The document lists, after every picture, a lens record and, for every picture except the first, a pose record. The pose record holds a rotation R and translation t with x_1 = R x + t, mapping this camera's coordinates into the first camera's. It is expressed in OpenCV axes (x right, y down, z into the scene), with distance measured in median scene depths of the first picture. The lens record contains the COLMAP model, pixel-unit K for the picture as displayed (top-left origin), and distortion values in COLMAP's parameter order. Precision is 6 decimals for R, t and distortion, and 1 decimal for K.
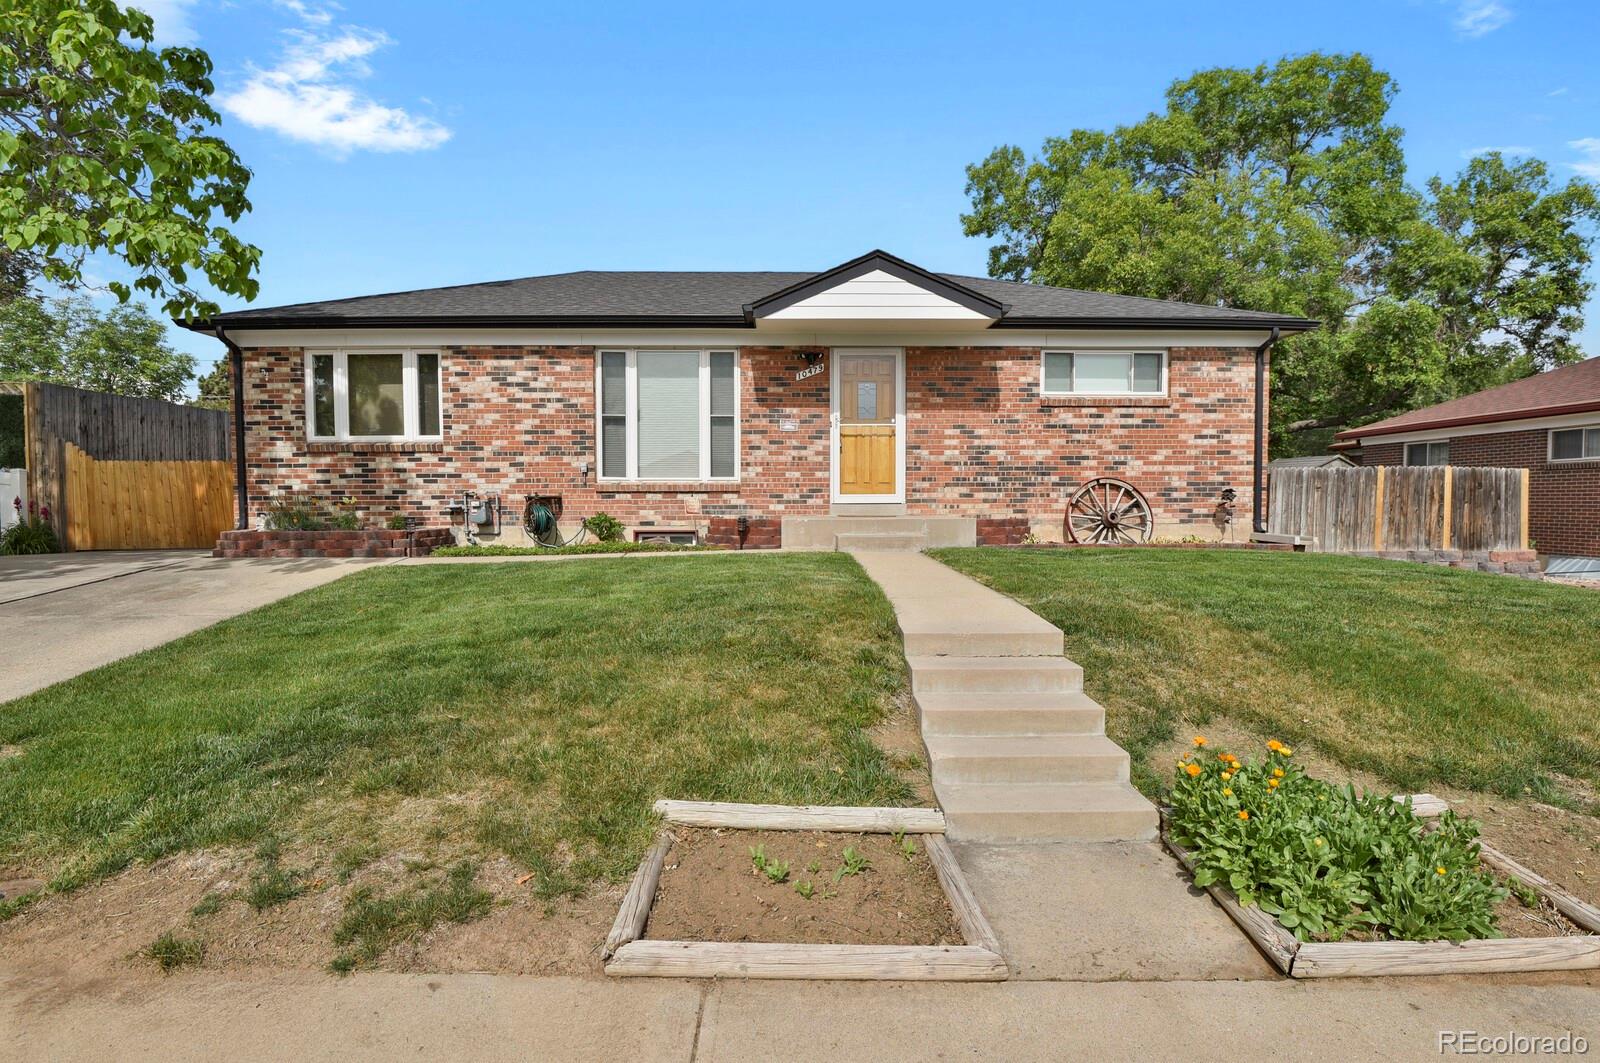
lens RADIAL K [[785.0, 0, 817.5], [0, 785.0, 526.6], [0, 0, 1]] dist [-0.024482, -0.004519]
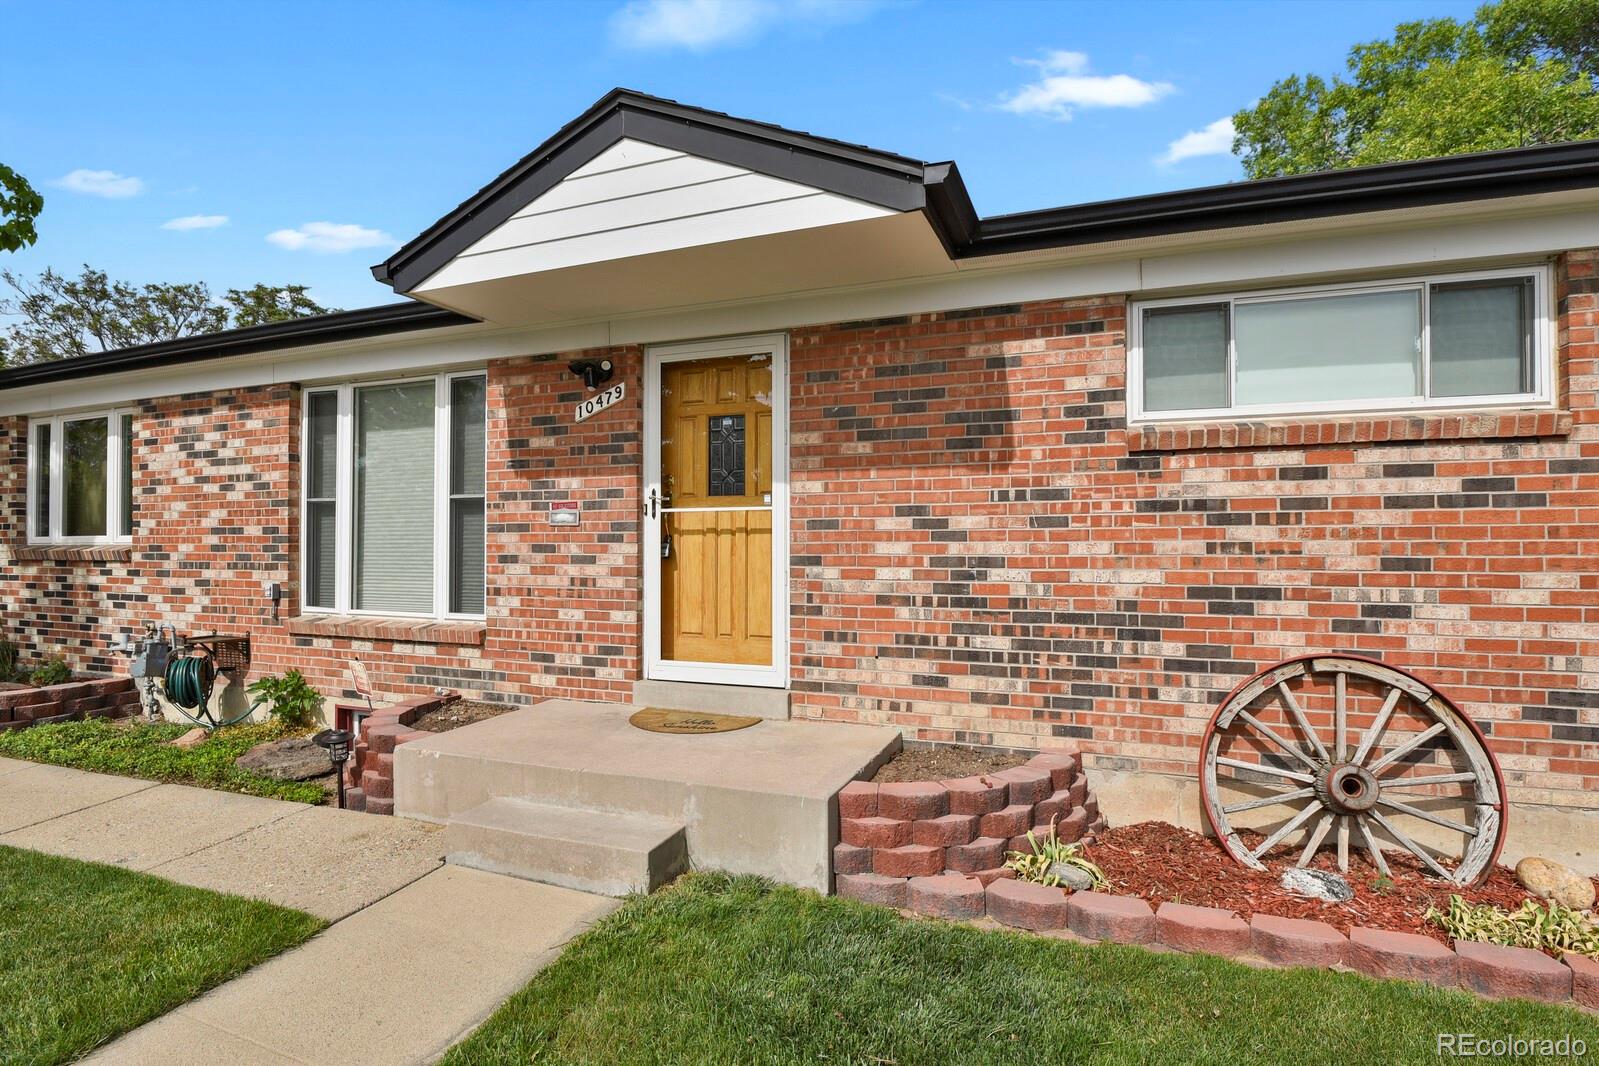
lens RADIAL K [[784.5, 0, 807.1], [0, 784.5, 533.8], [0, 0, 1]] dist [-0.024482, -0.004519]
pose [[0.925949, -0.002856, -0.377638, 0.285703], [-0.014252, 0.998995, -0.042500, -0.097947], [0.377379, 0.044735, 0.924978, 0.606430]]
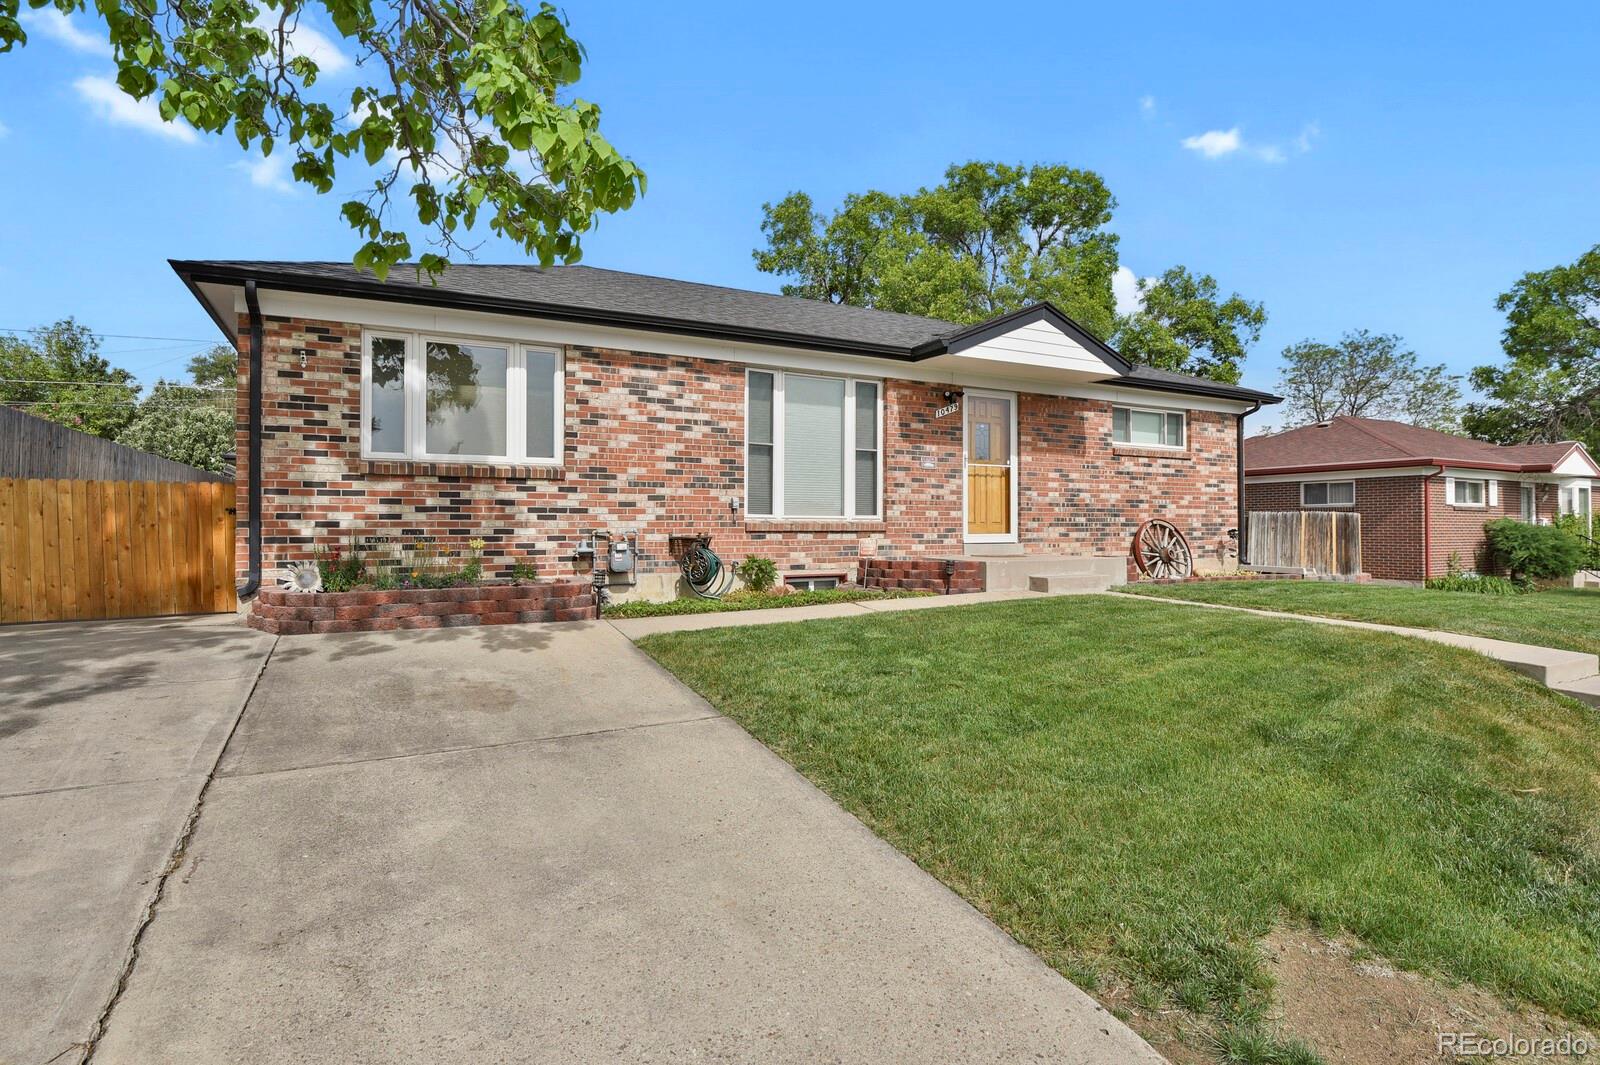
lens RADIAL K [[785.0, 0, 811.2], [0, 785.0, 509.2], [0, 0, 1]] dist [-0.024482, -0.004519]
pose [[0.900725, 0.013163, 0.434190, -0.587416], [0.009415, 0.998714, -0.049808, -0.025025], [-0.434287, 0.048951, 0.899443, 0.191419]]
